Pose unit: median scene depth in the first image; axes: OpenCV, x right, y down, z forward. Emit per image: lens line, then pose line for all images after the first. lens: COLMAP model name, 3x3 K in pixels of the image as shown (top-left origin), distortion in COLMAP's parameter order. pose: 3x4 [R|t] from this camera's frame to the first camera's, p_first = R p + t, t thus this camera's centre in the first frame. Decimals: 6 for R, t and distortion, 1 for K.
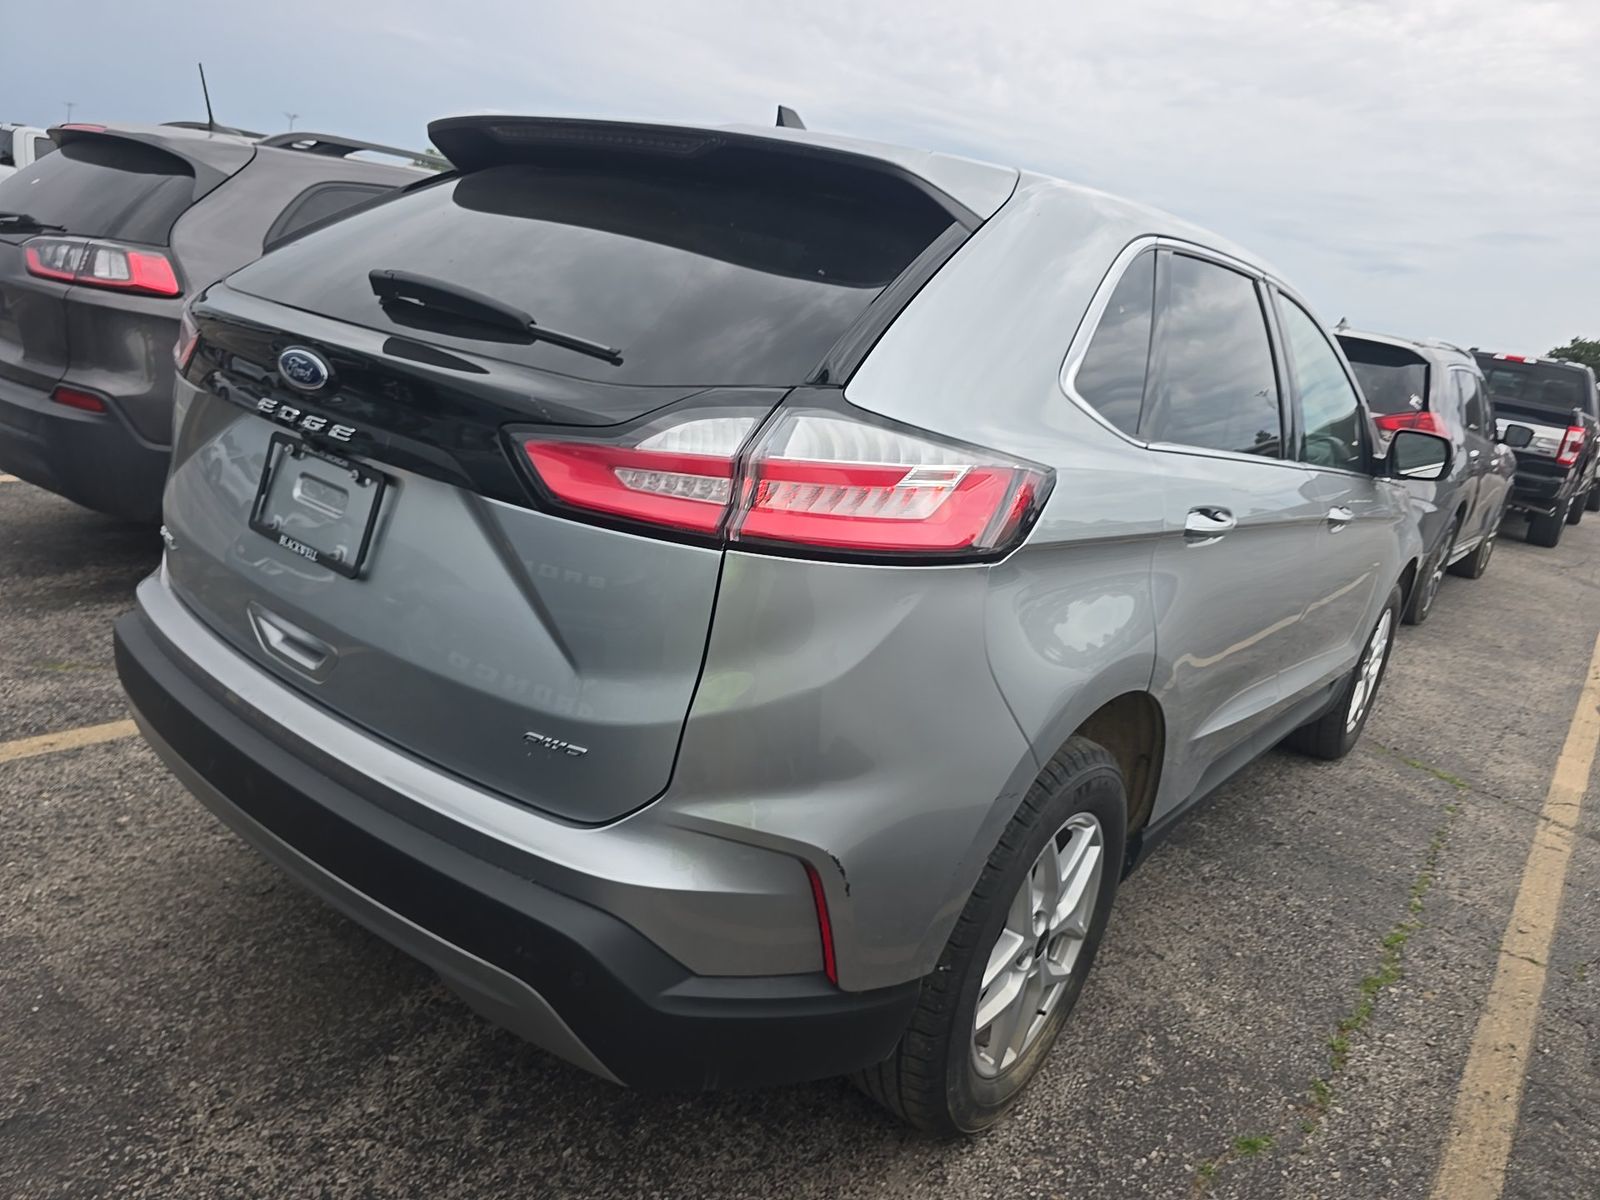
lens RADIAL K [[1077.1, 0, 800.0], [0, 1077.1, 600.0], [0, 0, 1]] dist [0.048471, -0.046303]
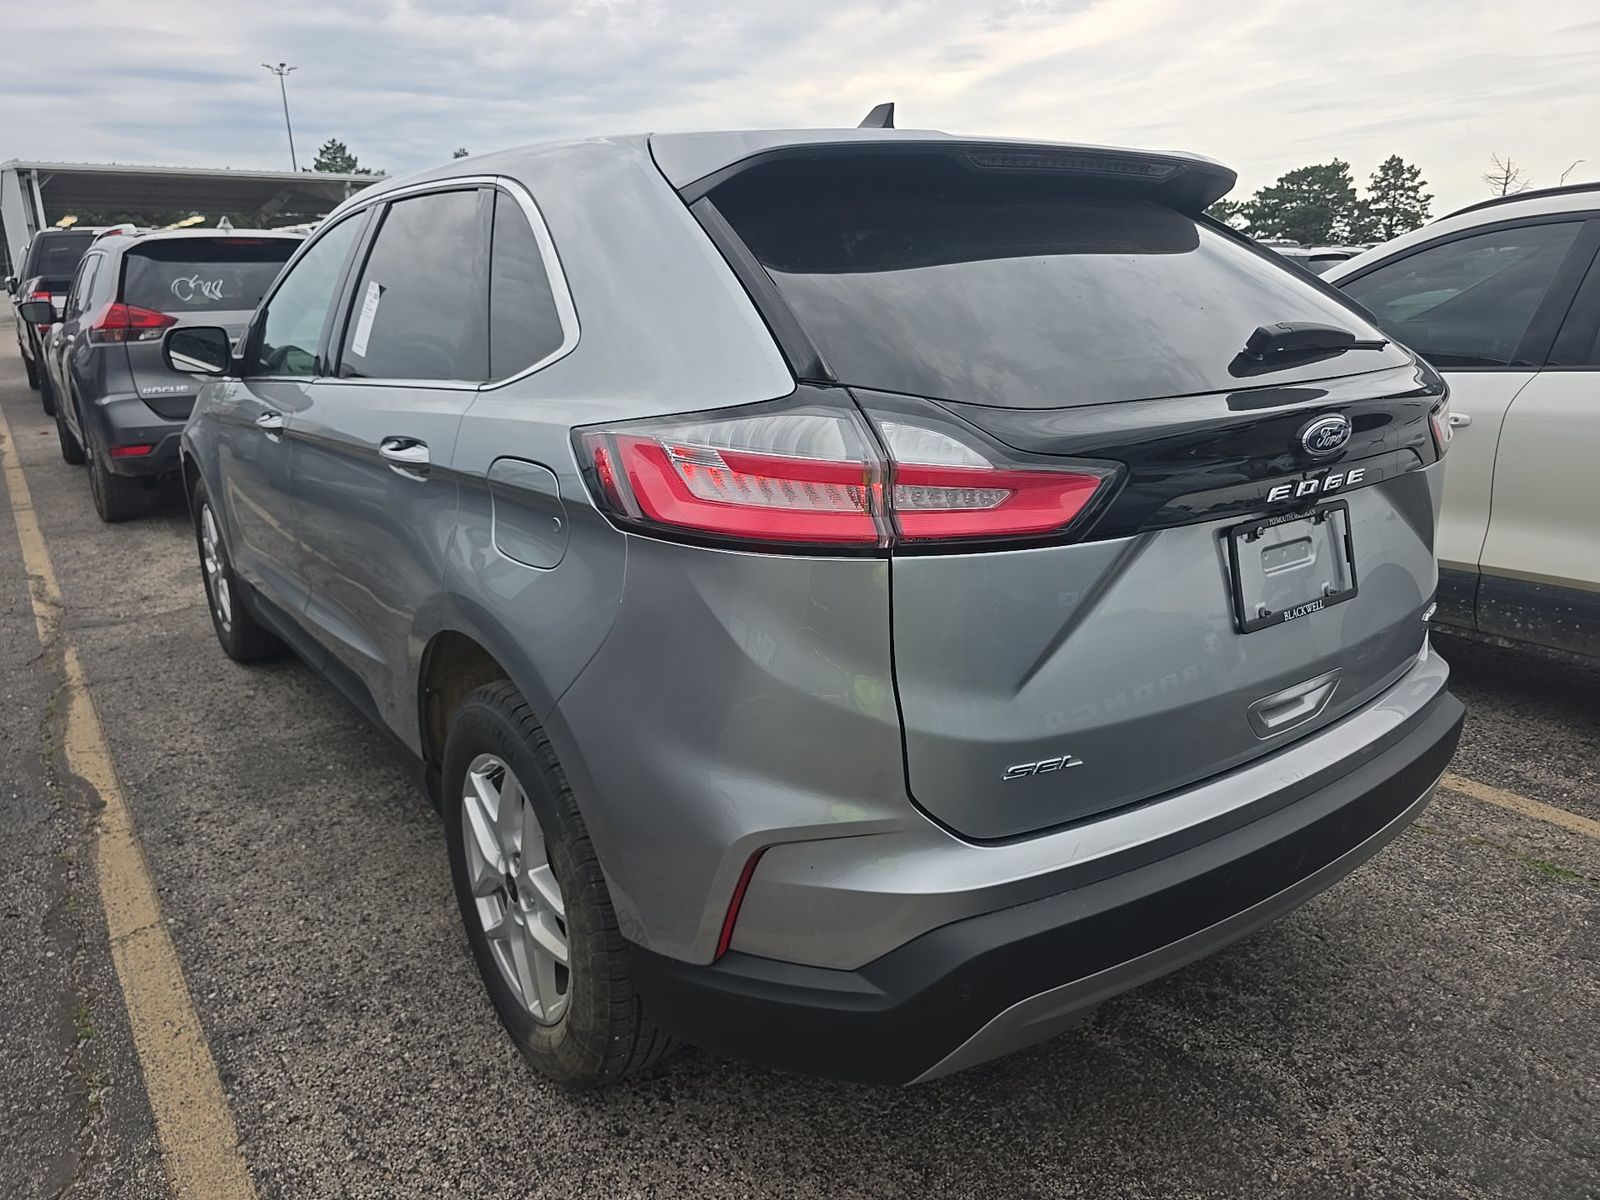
lens RADIAL K [[1059.4, 0, 800.0], [0, 1059.4, 600.0], [0, 0, 1]] dist [0.037813, -0.037491]
pose [[0.268637, -0.428914, 0.862478, -1.387819], [0.323168, 0.883626, 0.338773, -0.525876], [-0.907412, 0.187719, 0.375986, 1.002133]]
